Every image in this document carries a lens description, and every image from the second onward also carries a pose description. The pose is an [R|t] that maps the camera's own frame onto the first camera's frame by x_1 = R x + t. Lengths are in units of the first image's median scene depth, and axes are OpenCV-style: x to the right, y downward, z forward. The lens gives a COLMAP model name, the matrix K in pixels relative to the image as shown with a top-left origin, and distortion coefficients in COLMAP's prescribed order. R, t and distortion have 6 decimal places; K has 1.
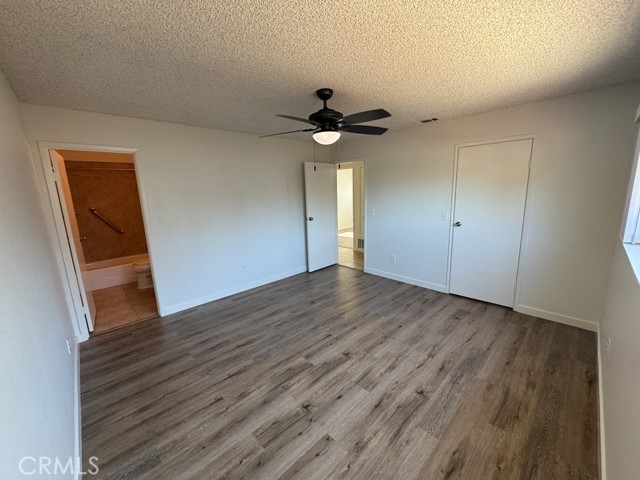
lens RADIAL K [[255.1, 0, 317.9], [0, 255.1, 241.4], [0, 0, 1]] dist [0.002355, 0.000318]
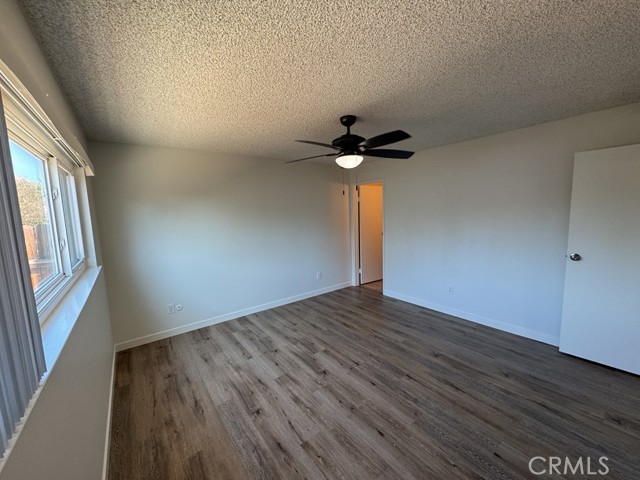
lens RADIAL K [[255.1, 0, 318.0], [0, 255.1, 239.5], [0, 0, 1]] dist [0.002355, 0.000318]
pose [[-0.112875, 0.146132, -0.982804, 1.053080], [-0.158315, 0.973845, 0.162982, -0.238670], [0.980916, 0.173989, -0.086788, 0.986637]]
